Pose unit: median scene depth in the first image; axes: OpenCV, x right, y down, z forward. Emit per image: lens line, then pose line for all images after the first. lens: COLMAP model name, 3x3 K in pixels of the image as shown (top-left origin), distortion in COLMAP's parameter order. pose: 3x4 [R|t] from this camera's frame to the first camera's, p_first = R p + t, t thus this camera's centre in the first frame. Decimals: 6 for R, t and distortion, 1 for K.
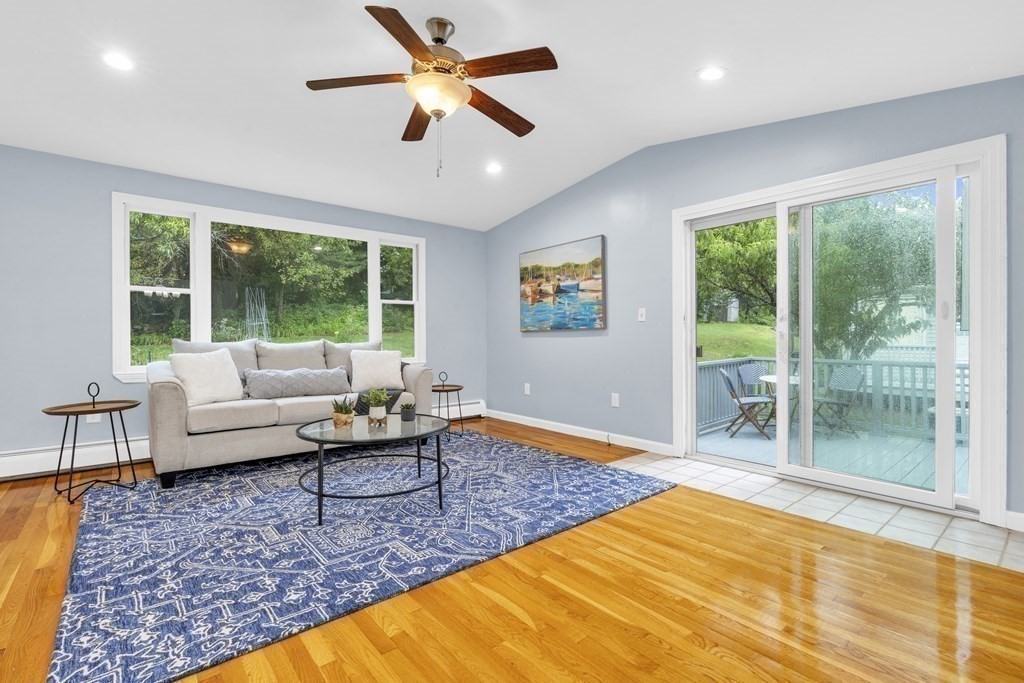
lens RADIAL K [[465.9, 0, 512.0], [0, 465.9, 341.5], [0, 0, 1]] dist [-0.013269, 0.003795]
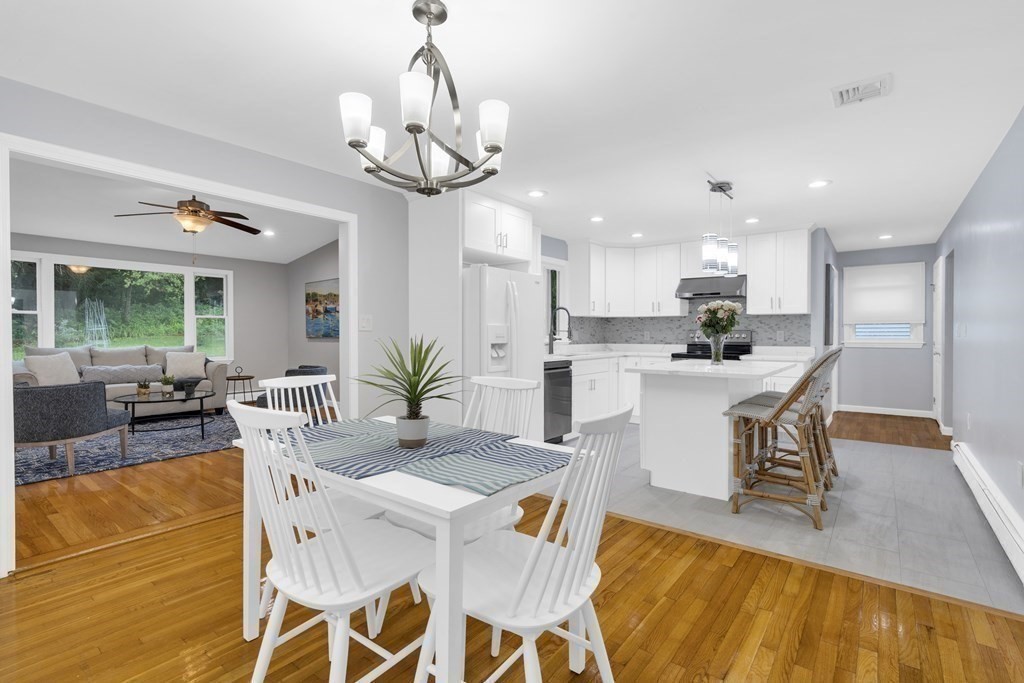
lens RADIAL K [[474.9, 0, 512.0], [0, 474.9, 341.5], [0, 0, 1]] dist [-0.011847, 0.000989]
pose [[0.978489, -0.002834, 0.206281, 0.526078], [0.001437, 0.999975, 0.006925, -0.030152], [-0.206296, -0.006479, 0.978468, -0.861967]]
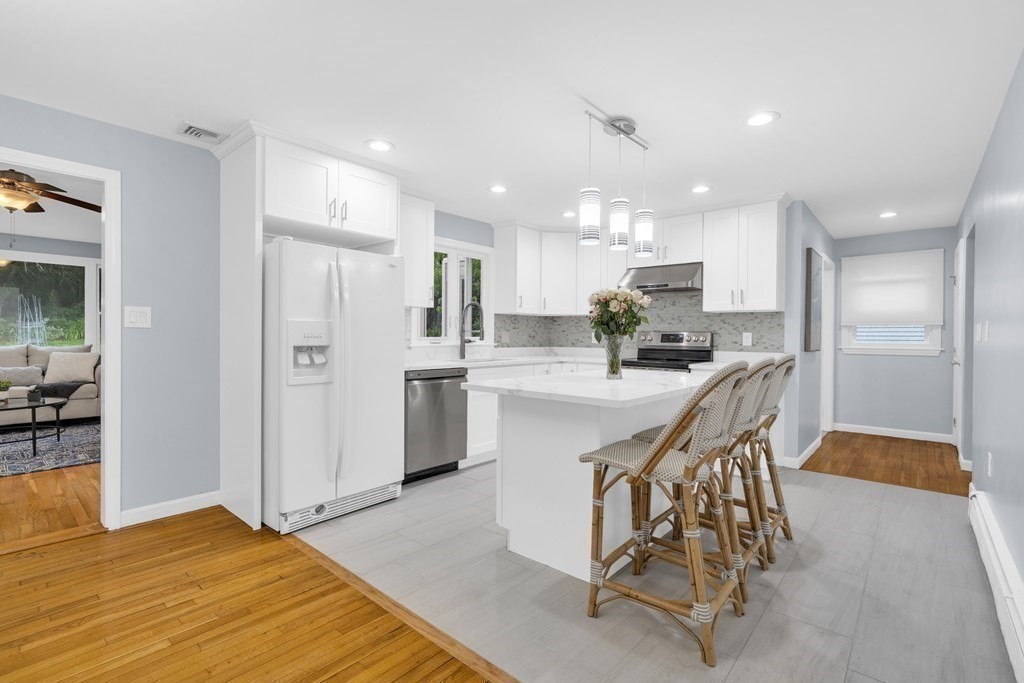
lens RADIAL K [[465.9, 0, 512.0], [0, 465.9, 341.5], [0, 0, 1]] dist [-0.013269, 0.003795]
pose [[0.988160, 0.005833, 0.153318, 0.942240], [-0.006367, 0.999975, 0.002989, -0.029959], [-0.153297, -0.003930, 0.988172, -0.609800]]
